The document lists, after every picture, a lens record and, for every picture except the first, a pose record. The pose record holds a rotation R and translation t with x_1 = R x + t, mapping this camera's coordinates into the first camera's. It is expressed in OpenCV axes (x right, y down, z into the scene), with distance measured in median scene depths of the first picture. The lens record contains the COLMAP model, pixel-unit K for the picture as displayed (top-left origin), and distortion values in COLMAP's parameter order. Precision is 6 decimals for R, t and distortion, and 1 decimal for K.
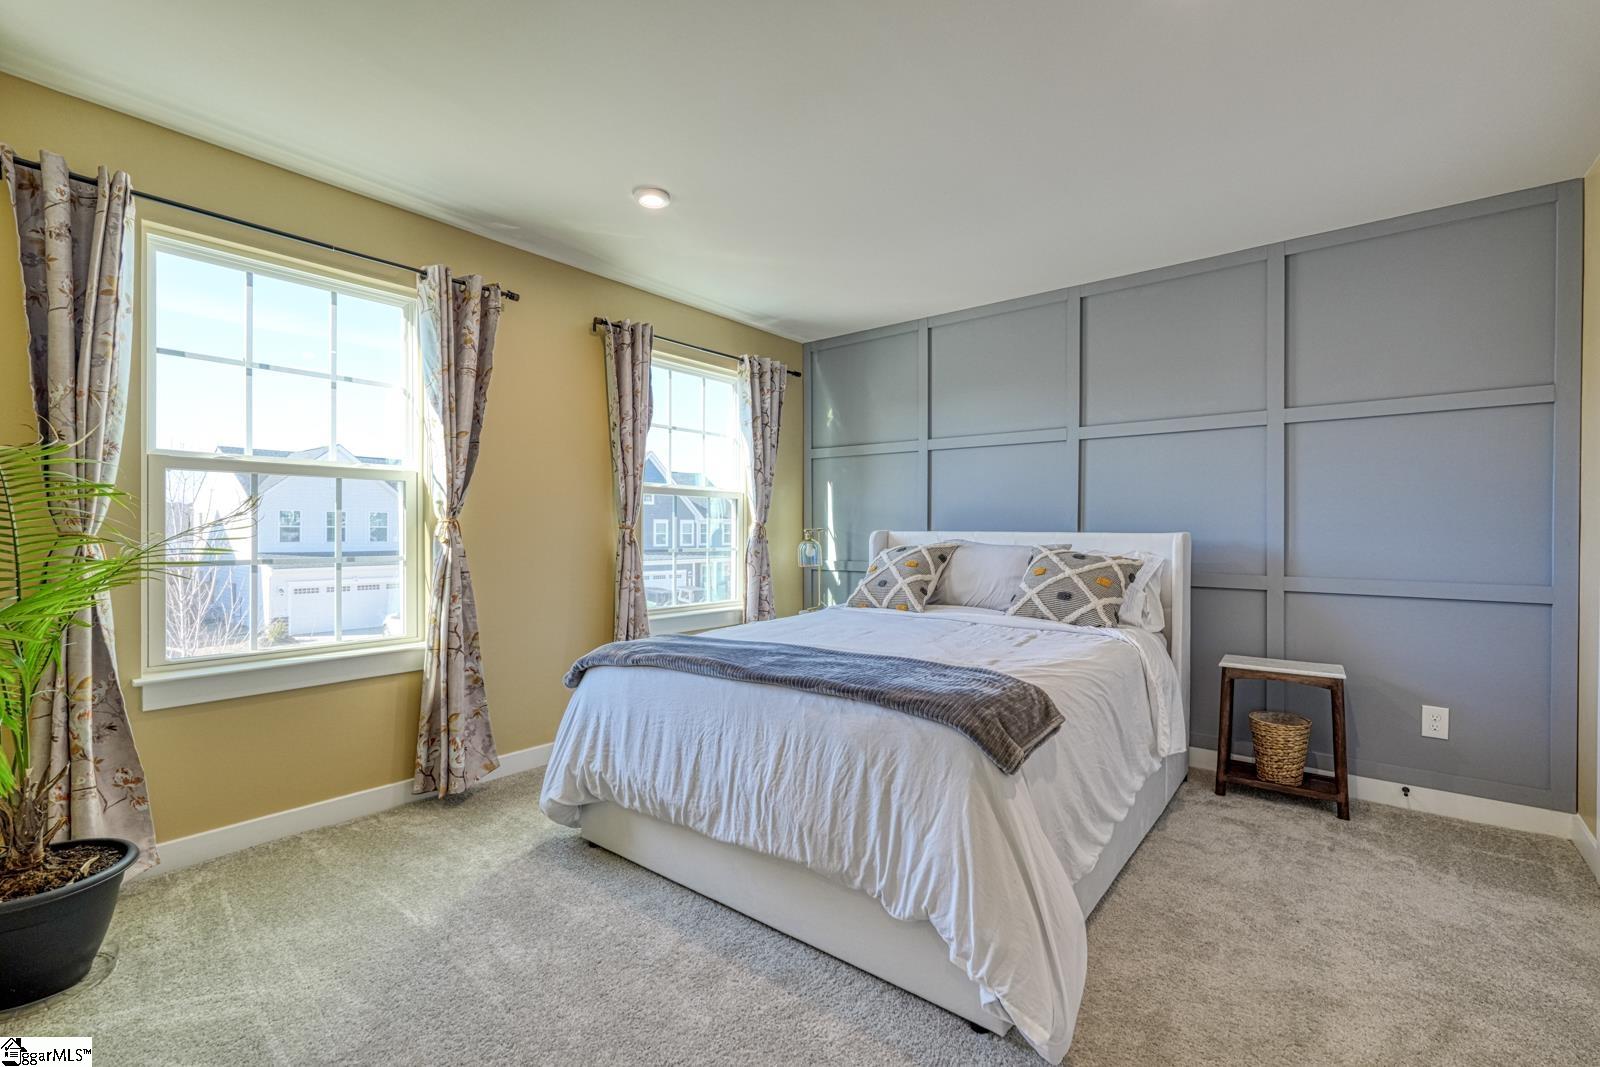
lens RADIAL K [[701.0, 0, 805.2], [0, 701.0, 530.2], [0, 0, 1]] dist [0.001846, 0.000213]
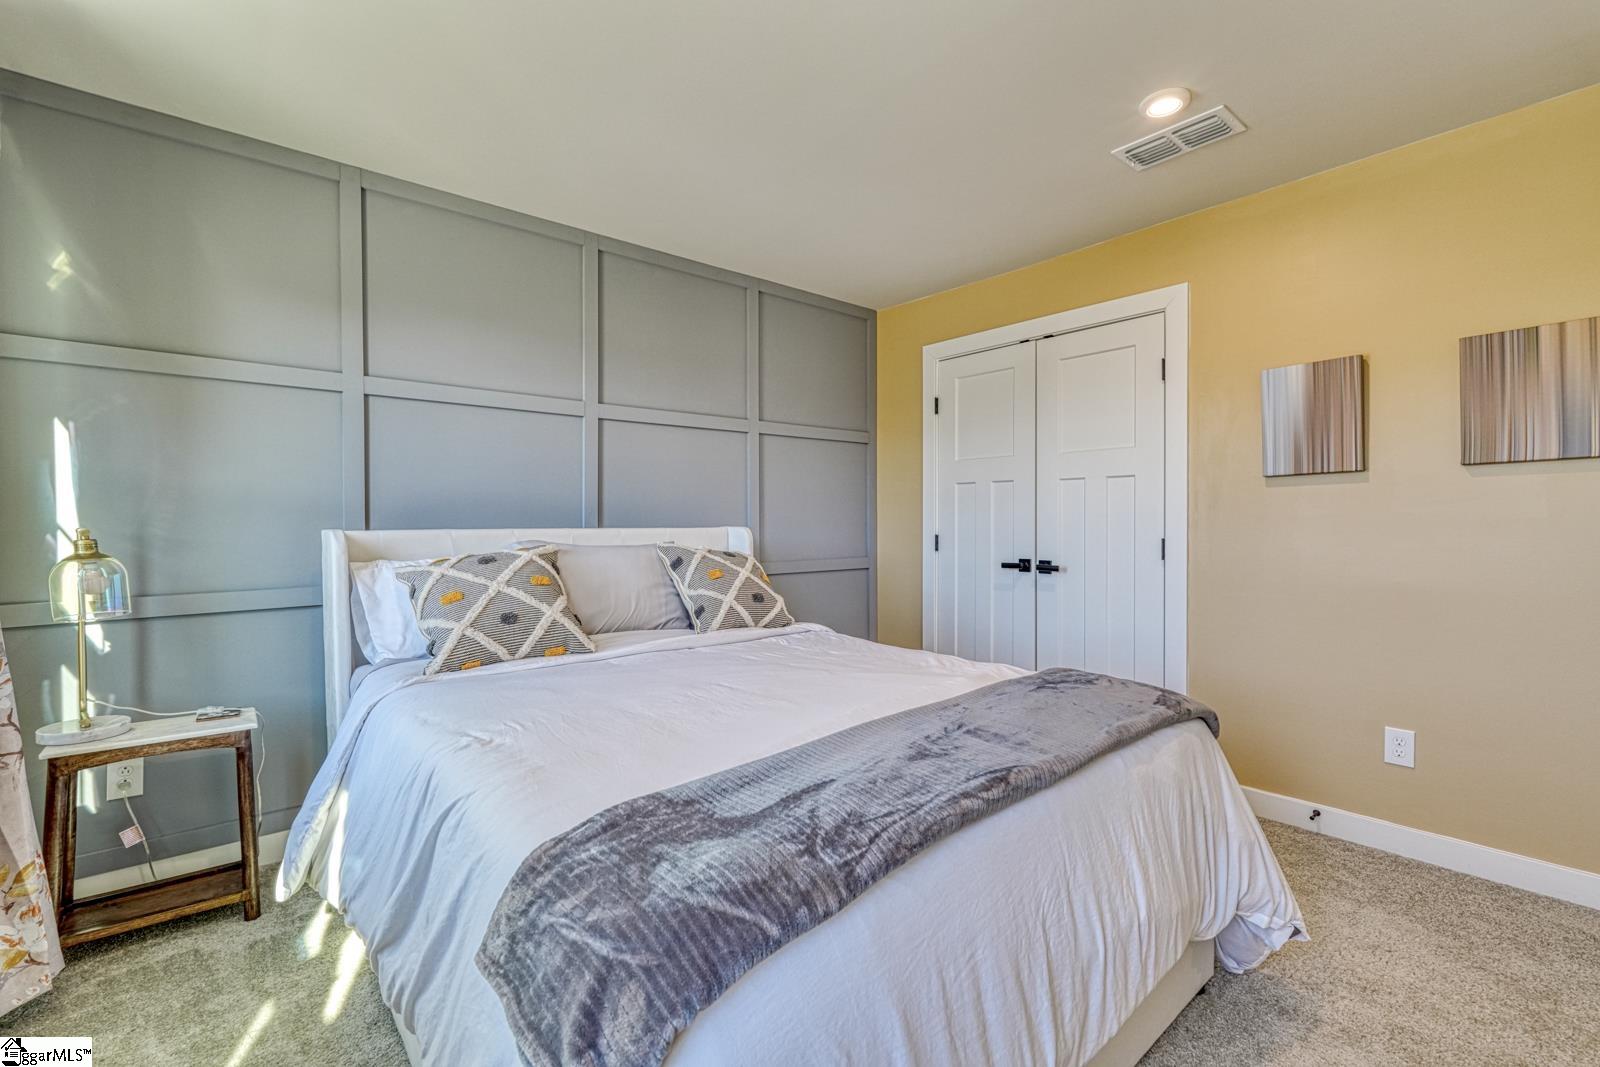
lens RADIAL K [[701.0, 0, 805.2], [0, 701.0, 530.2], [0, 0, 1]] dist [0.001846, 0.000213]
pose [[0.184810, -0.011694, 0.982705, -0.342353], [0.009134, 0.999906, 0.010181, -0.001223], [-0.982732, 0.007095, 0.184899, 0.525212]]
